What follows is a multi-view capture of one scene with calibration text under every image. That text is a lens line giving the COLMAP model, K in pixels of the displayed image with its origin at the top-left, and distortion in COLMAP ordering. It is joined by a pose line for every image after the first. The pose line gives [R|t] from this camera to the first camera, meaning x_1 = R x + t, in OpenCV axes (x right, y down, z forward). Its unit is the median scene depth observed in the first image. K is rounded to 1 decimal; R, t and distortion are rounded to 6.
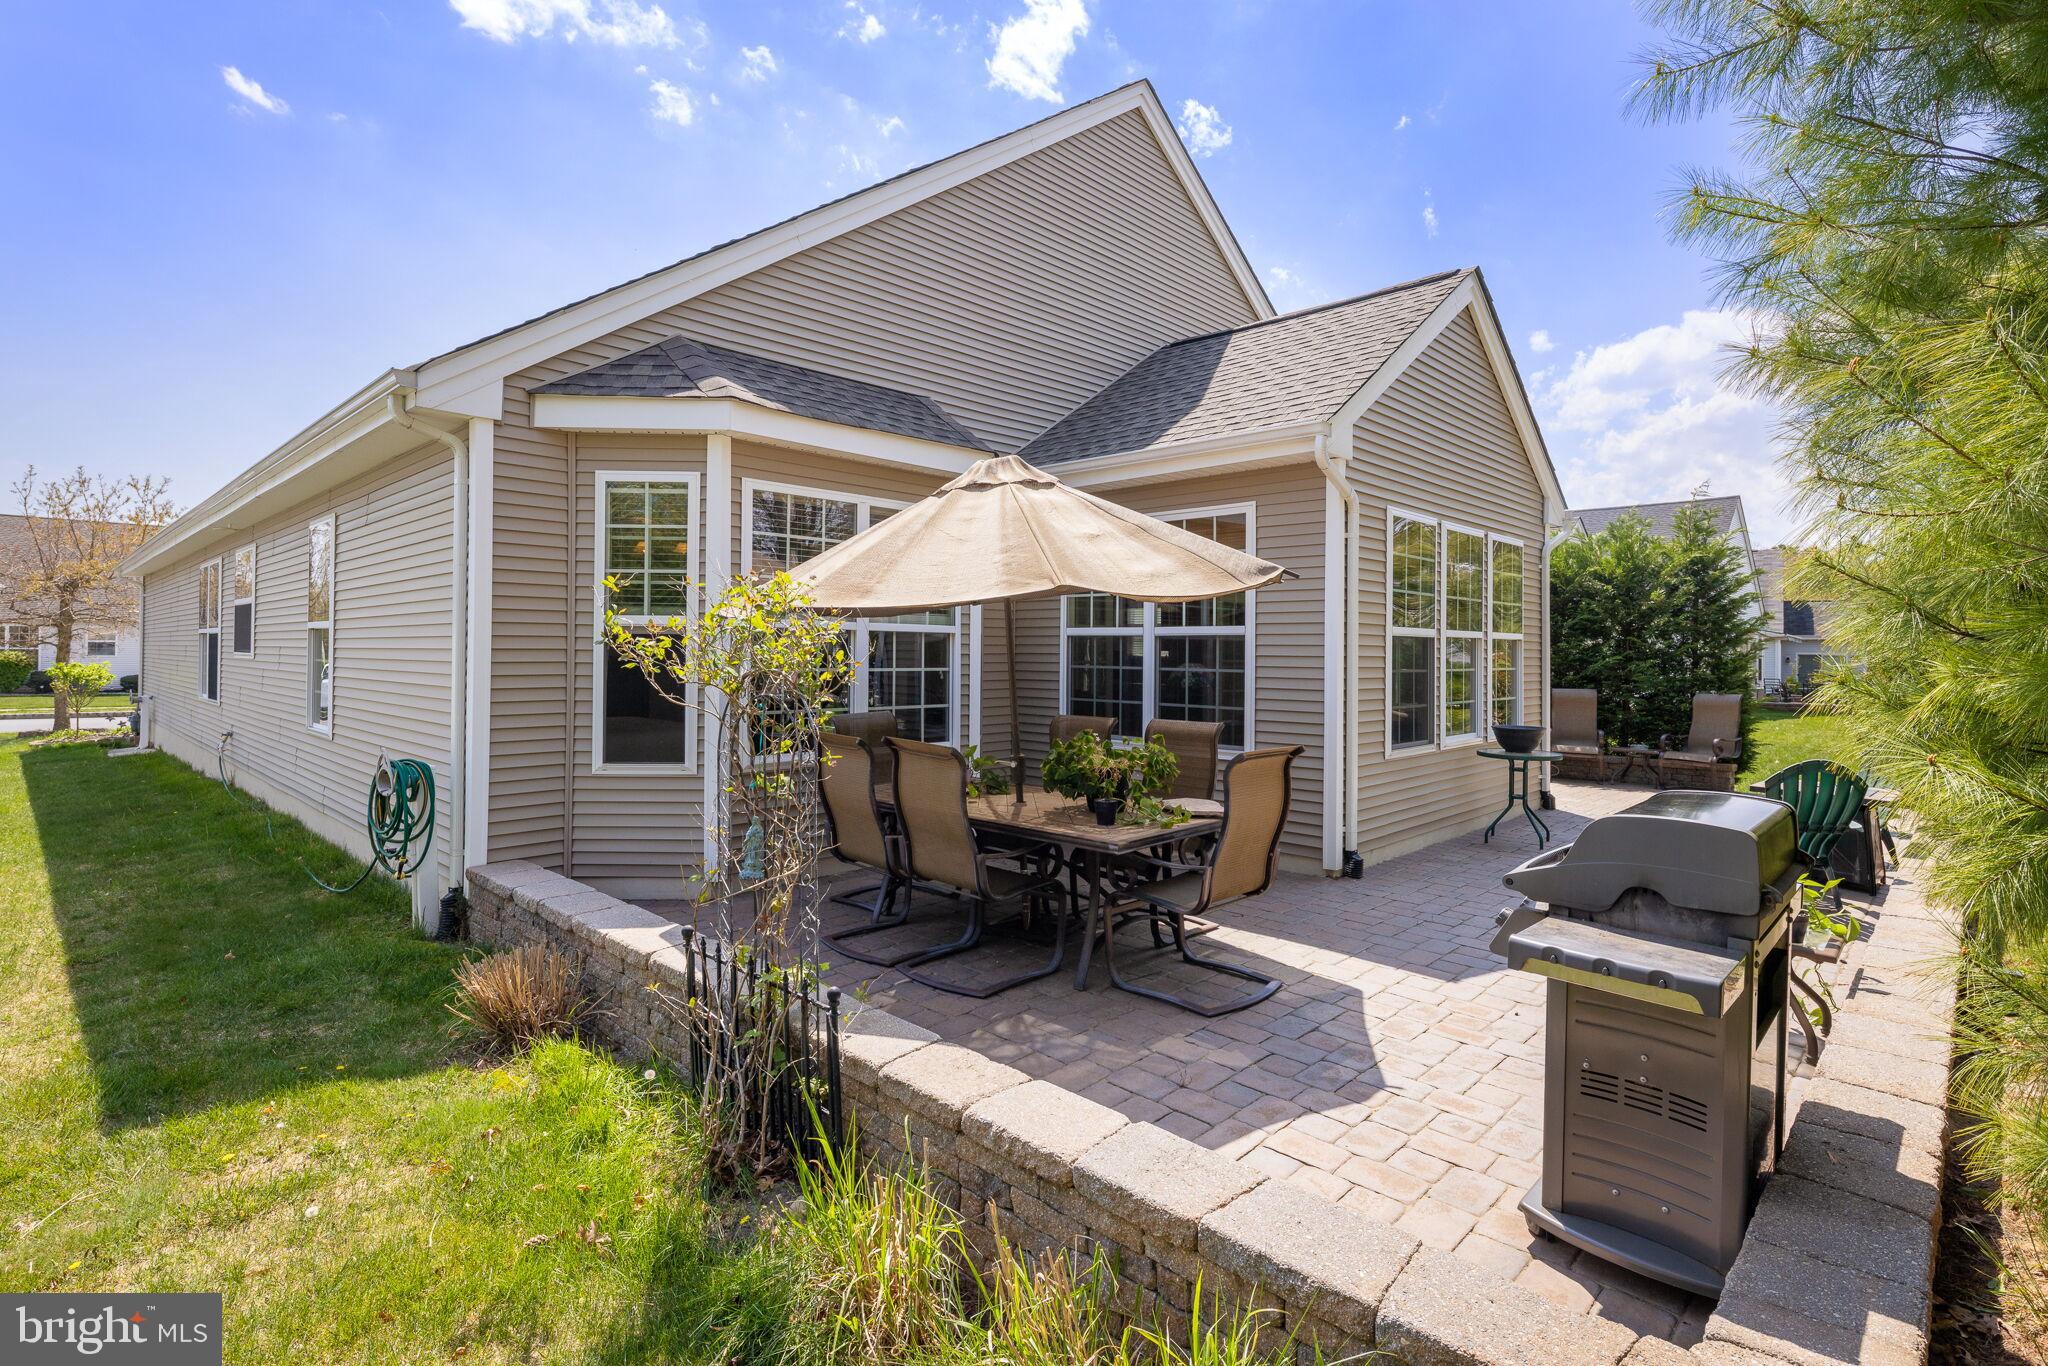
lens RADIAL K [[982.9, 0, 1019.9], [0, 982.9, 668.8], [0, 0, 1]] dist [0.003219, -0.003890]
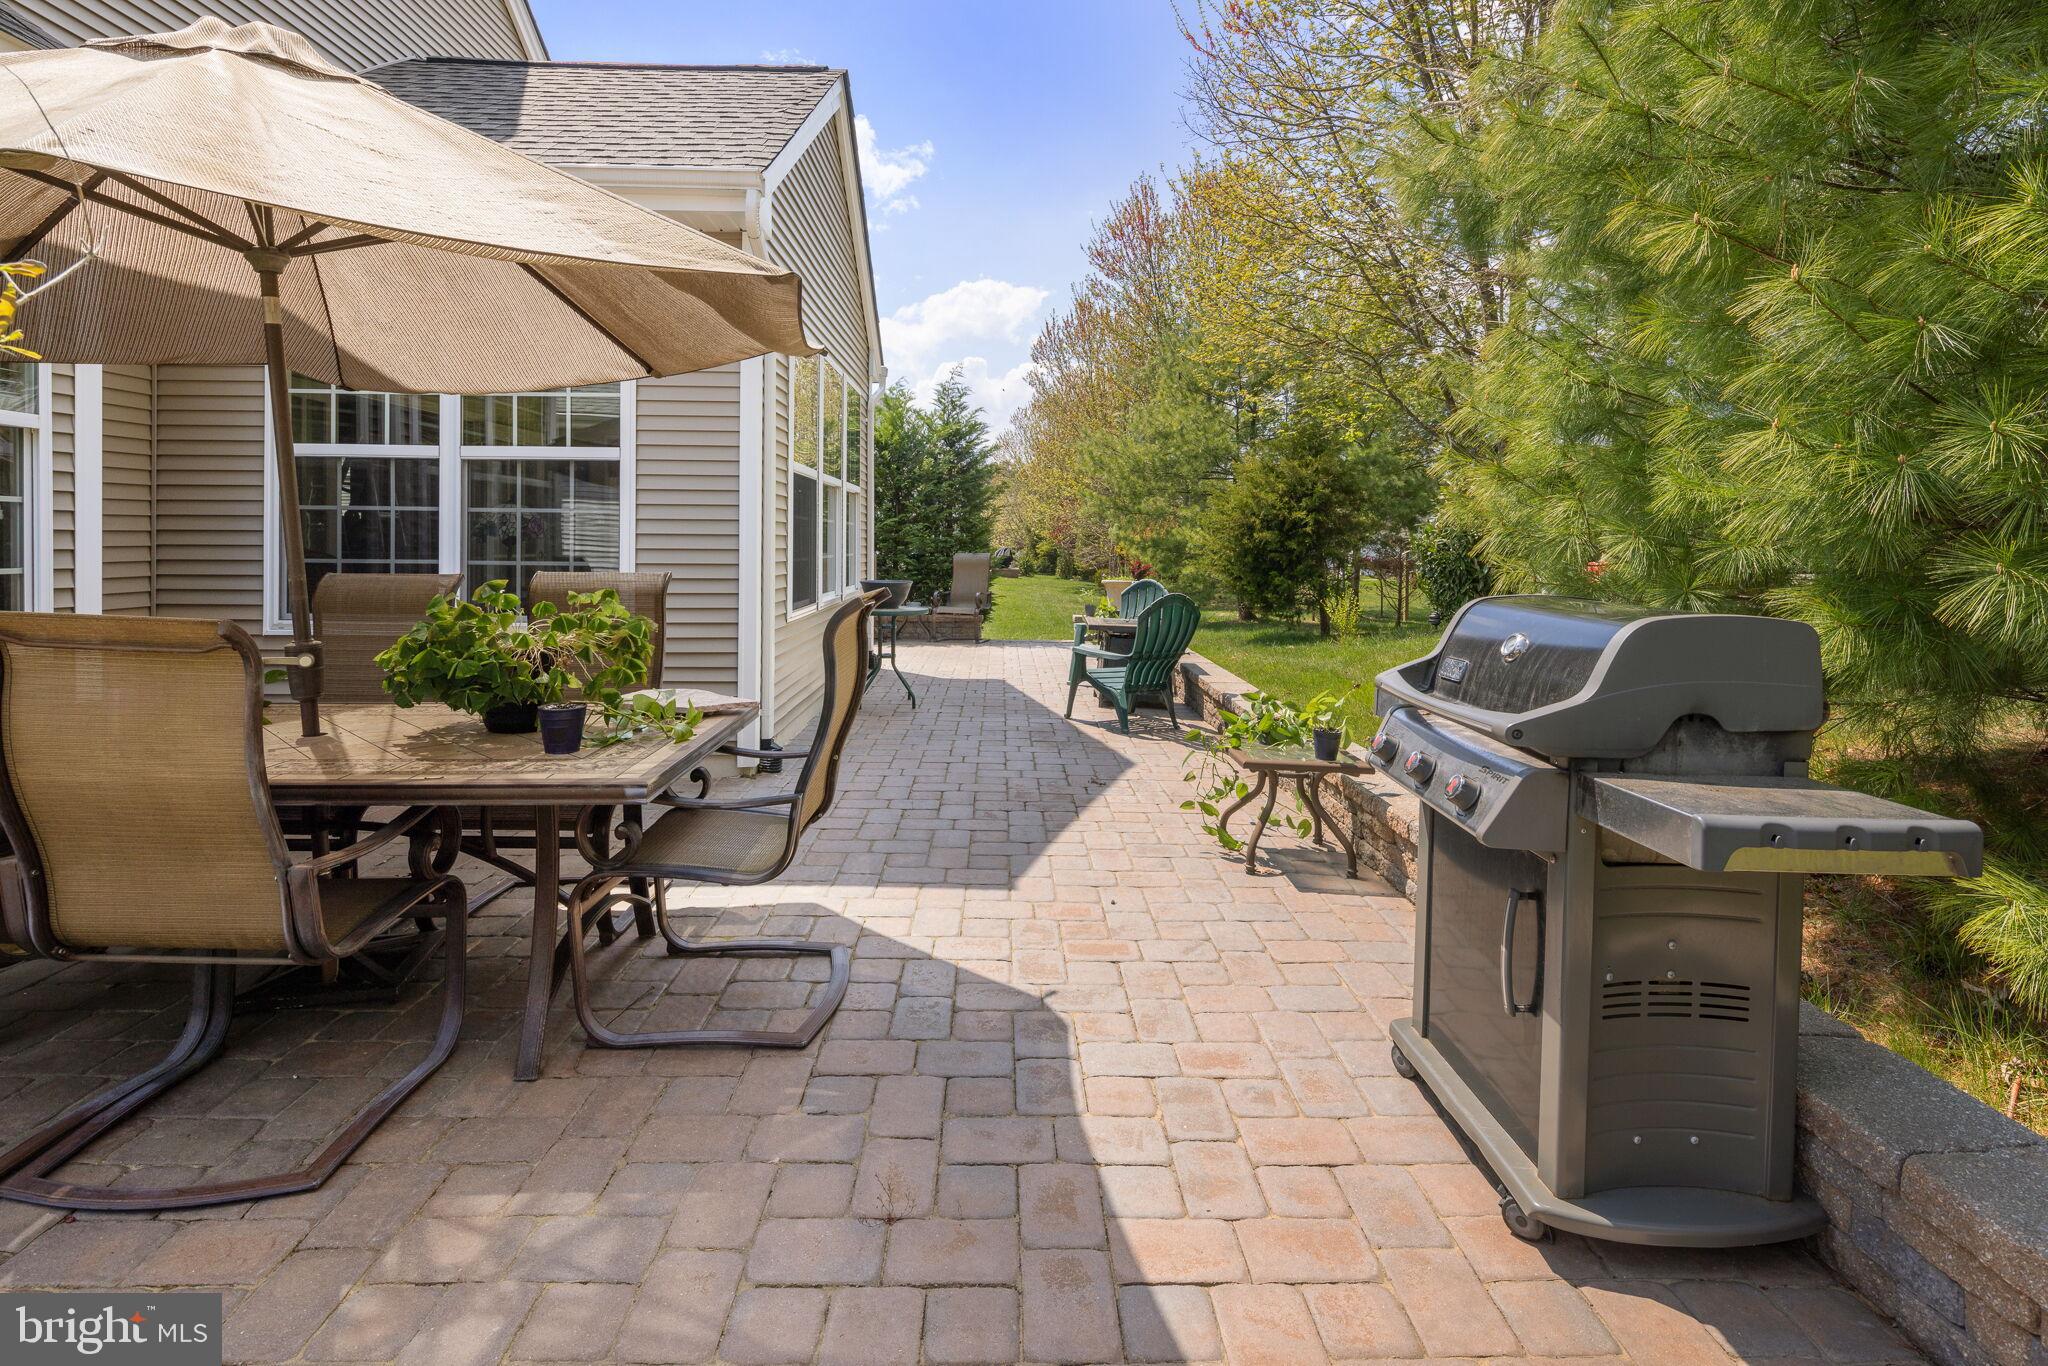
lens RADIAL K [[982.9, 0, 1028.3], [0, 982.9, 554.1], [0, 0, 1]] dist [0.003219, -0.003890]
pose [[0.697512, -0.011742, 0.716477, -0.081560], [0.009427, 0.999930, 0.007211, 0.033550], [-0.716511, 0.001724, 0.697573, 0.300279]]
